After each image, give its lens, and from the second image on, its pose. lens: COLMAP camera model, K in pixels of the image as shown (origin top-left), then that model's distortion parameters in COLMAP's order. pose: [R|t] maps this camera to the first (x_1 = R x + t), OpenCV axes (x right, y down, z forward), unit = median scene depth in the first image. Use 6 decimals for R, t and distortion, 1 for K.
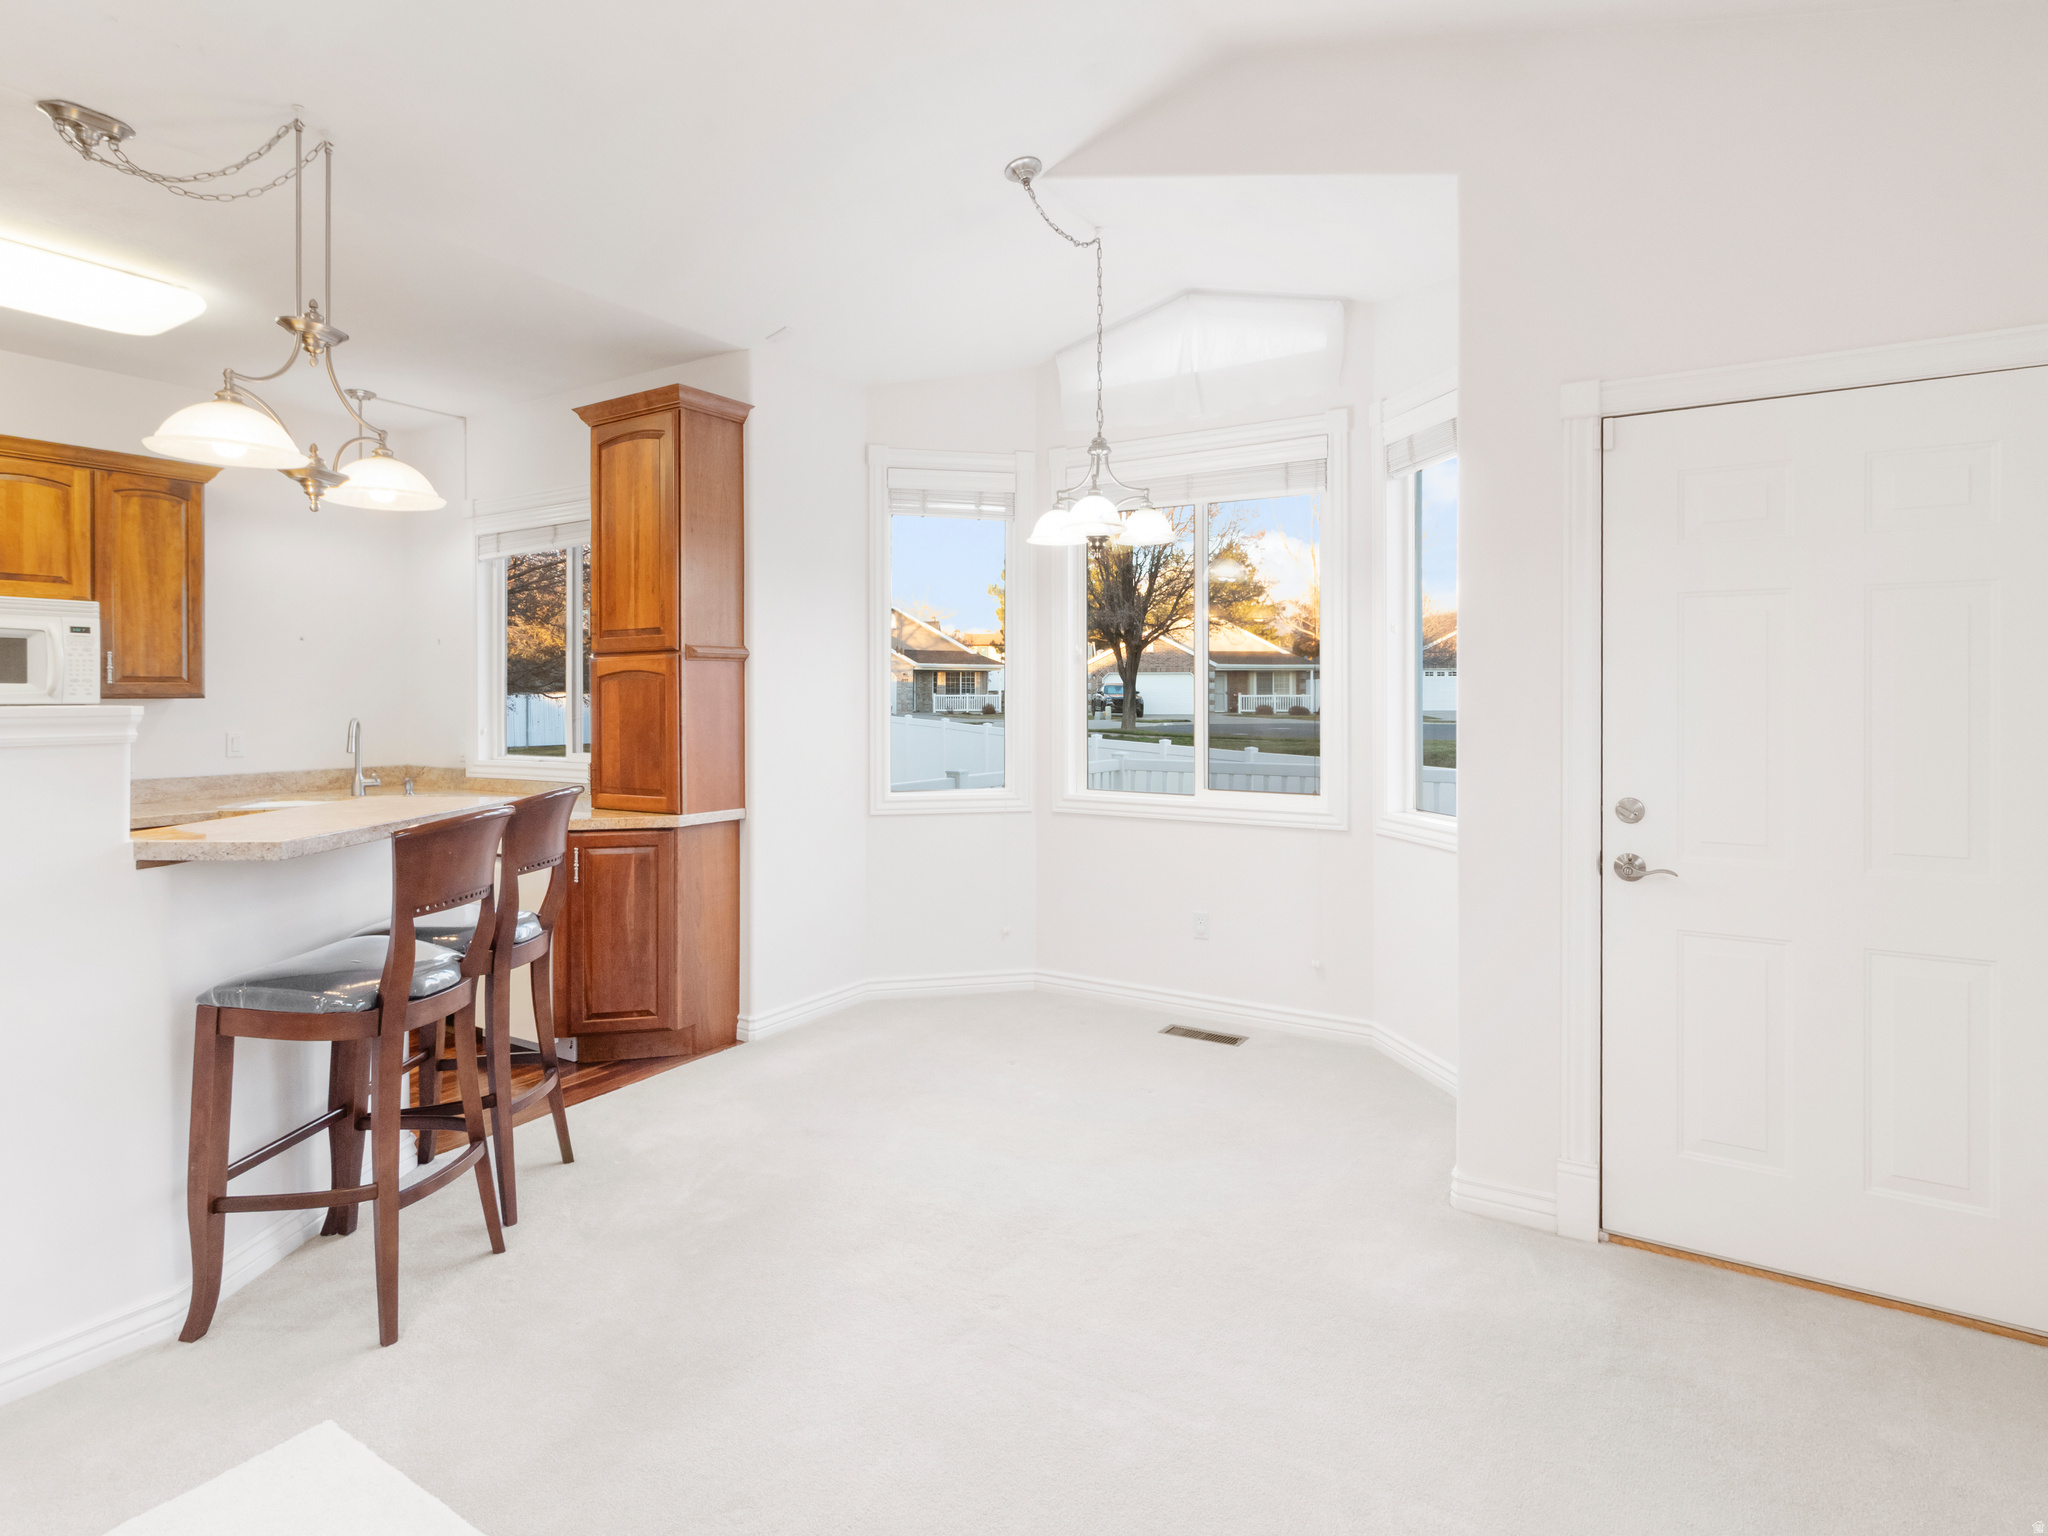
lens RADIAL K [[1077.8, 0, 1029.3], [0, 1077.8, 695.4], [0, 0, 1]] dist [0.001011, -0.000209]
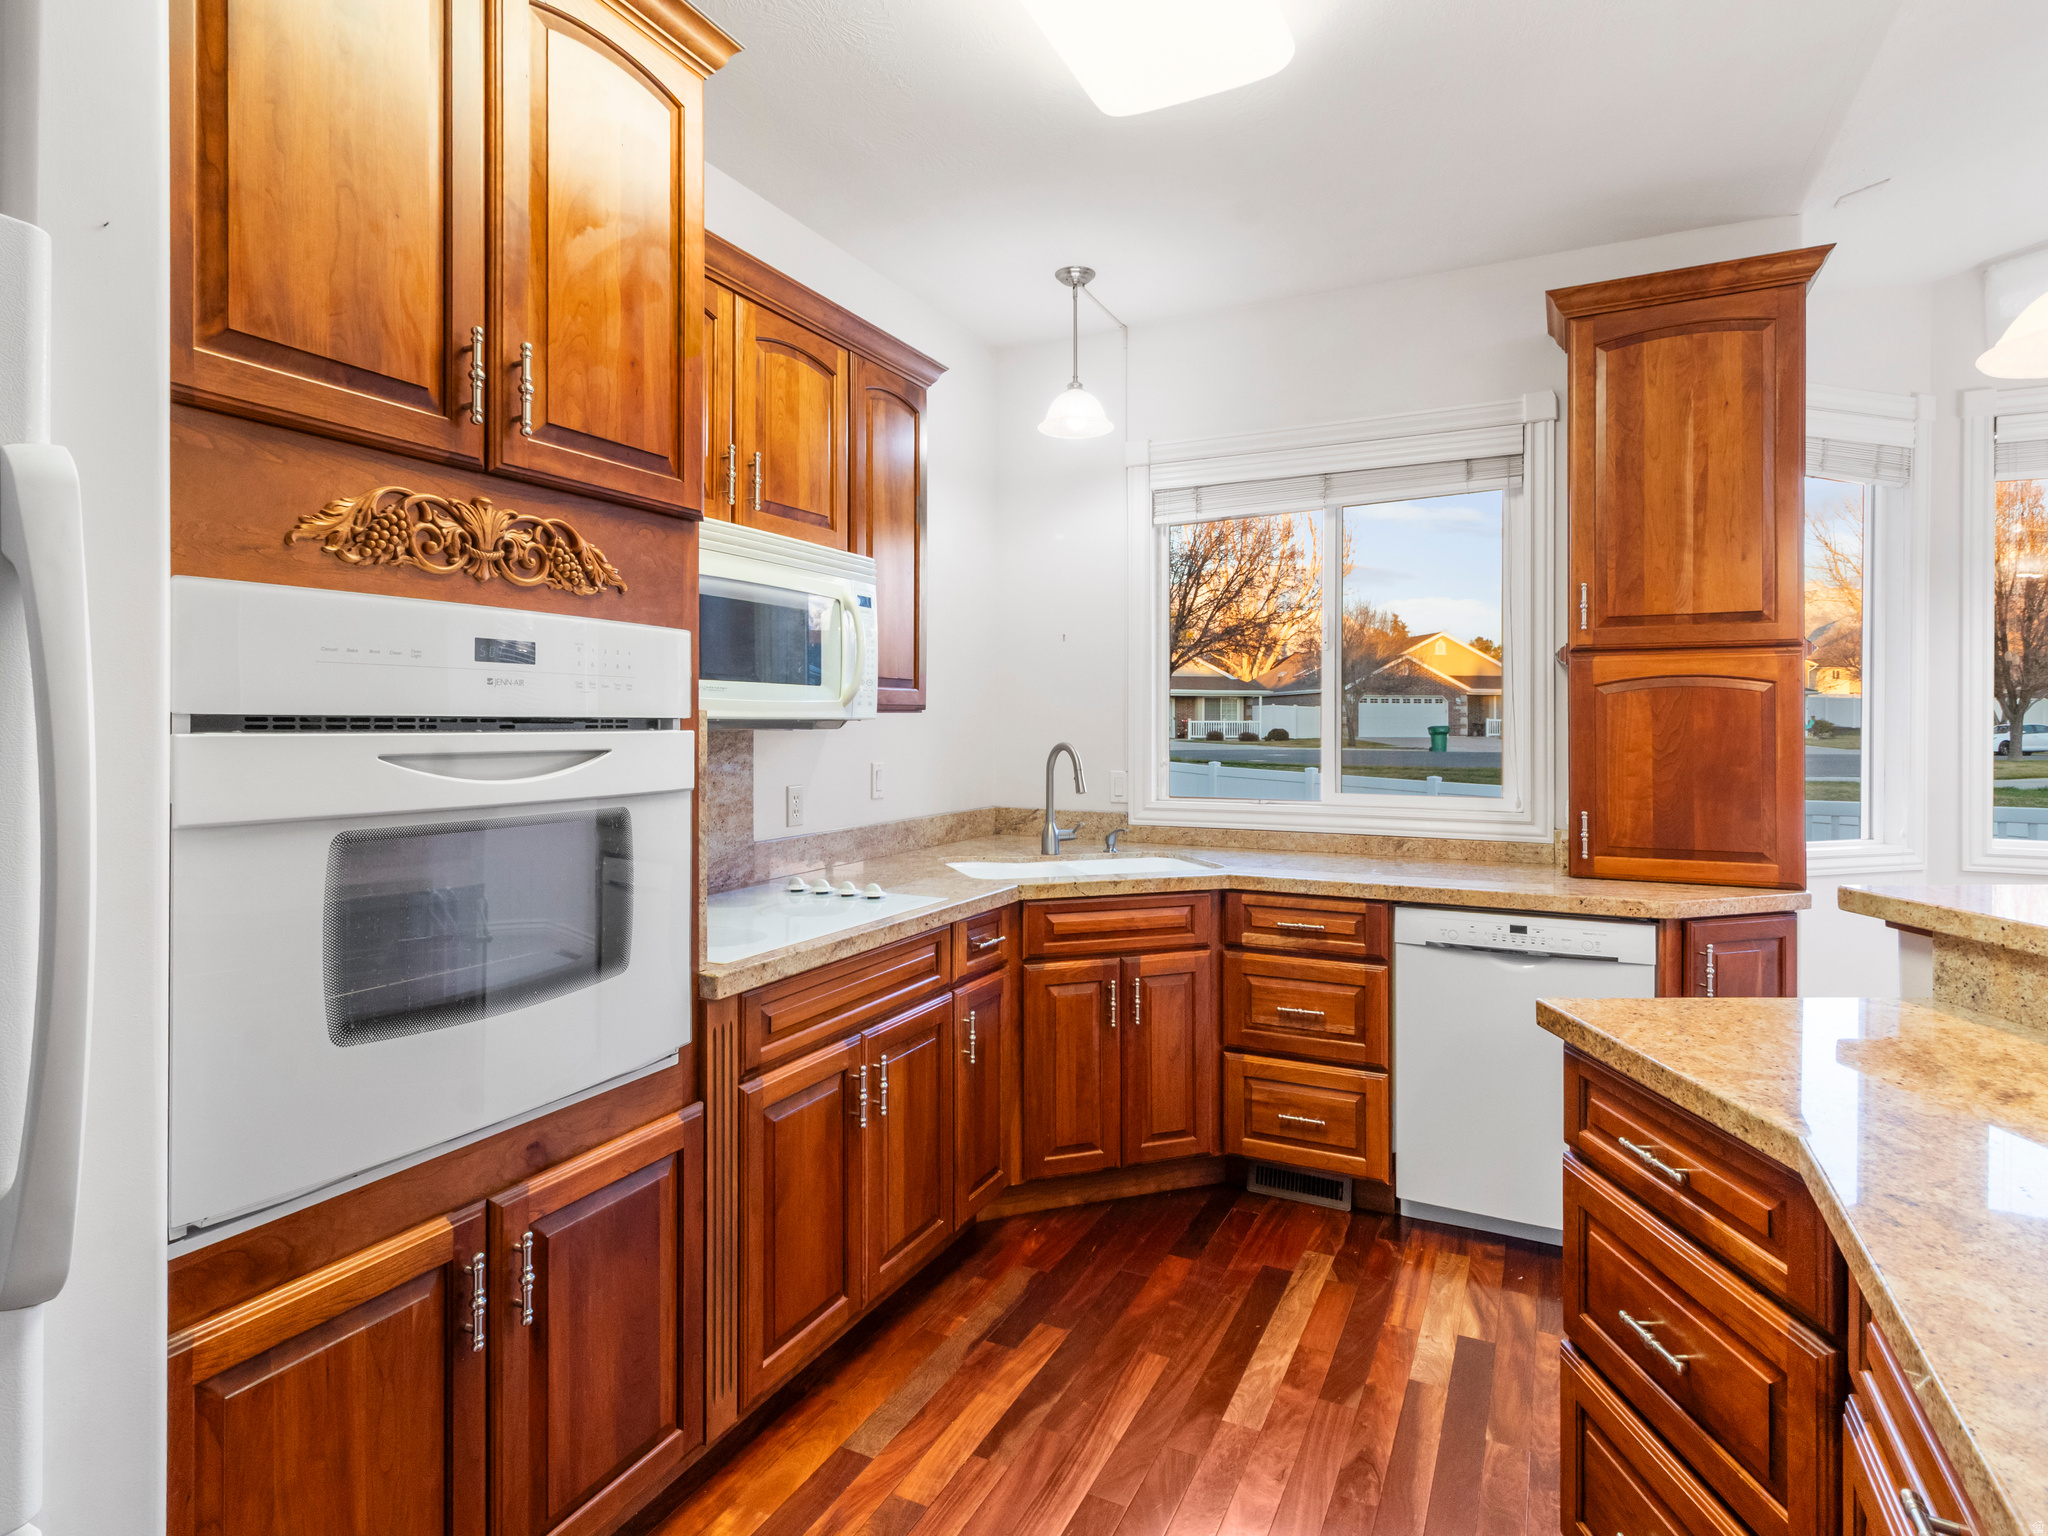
lens RADIAL K [[1085.5, 0, 1025.5], [0, 1085.5, 720.8], [0, 0, 1]] dist [0.002447, 0.000432]
pose [[0.995878, 0.006501, 0.090469, -0.823737], [-0.006568, 0.999978, 0.000439, 0.007733], [-0.090465, -0.001032, 0.995899, 0.351599]]
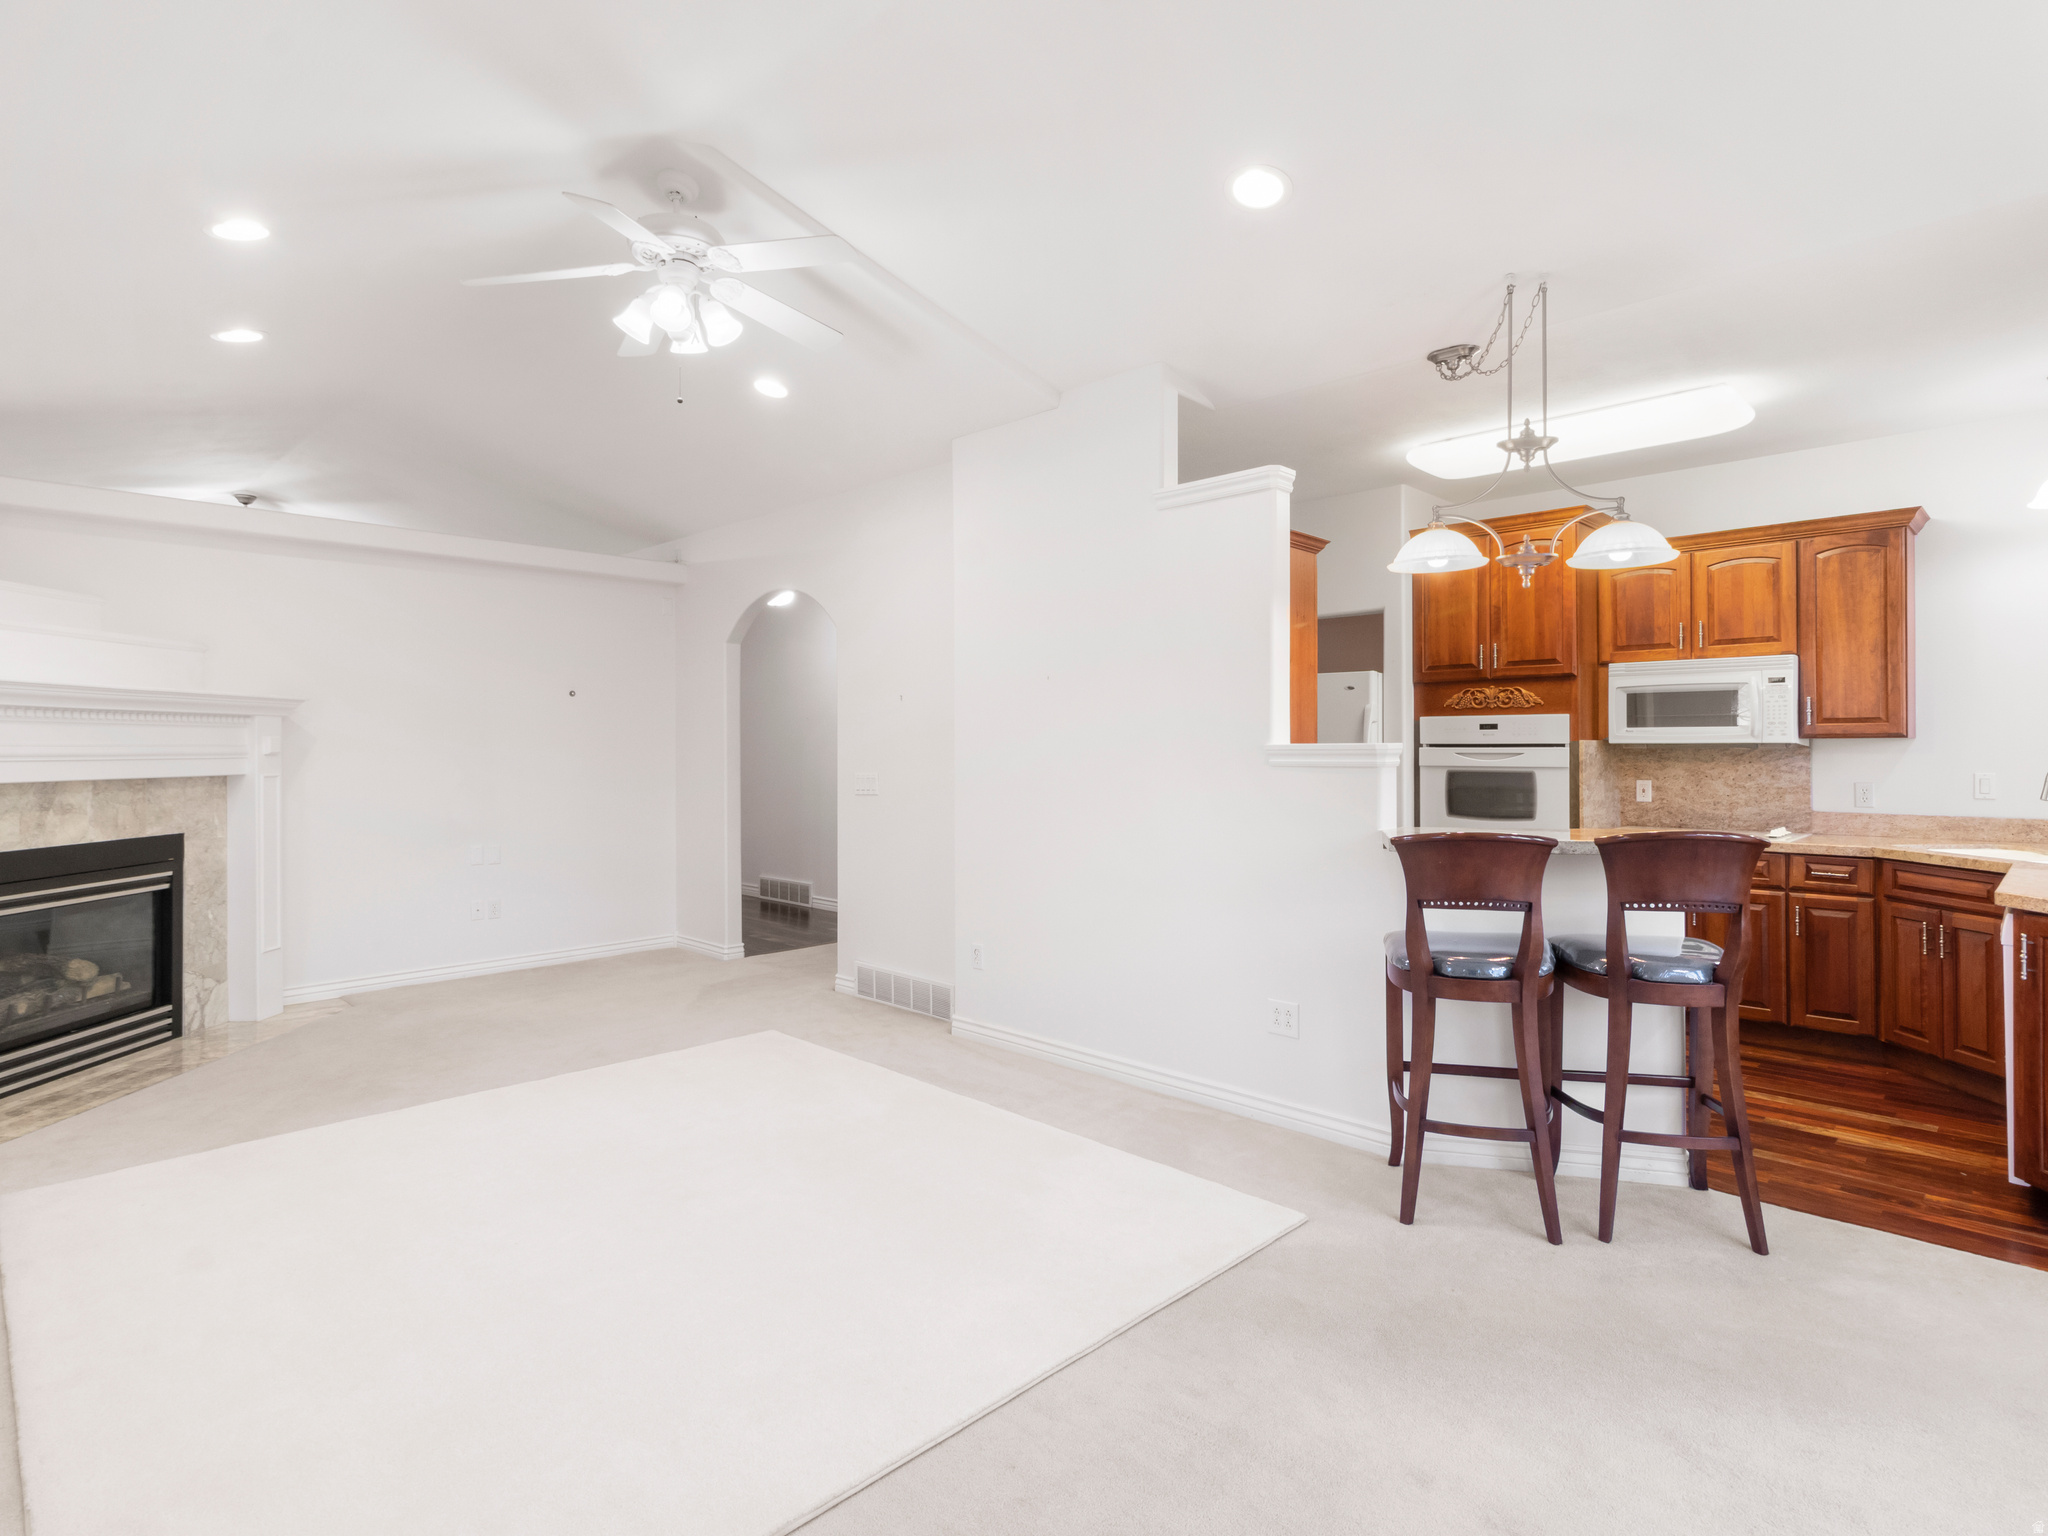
lens RADIAL K [[1068.9, 0, 1023.6], [0, 1068.9, 743.6], [0, 0, 1]] dist [0.000488, 0.000513]
pose [[-0.222239, 0.002274, -0.974990, 0.433161], [0.004233, 0.999990, 0.001367, 0.003636], [0.974983, -0.003824, -0.222246, 0.446151]]
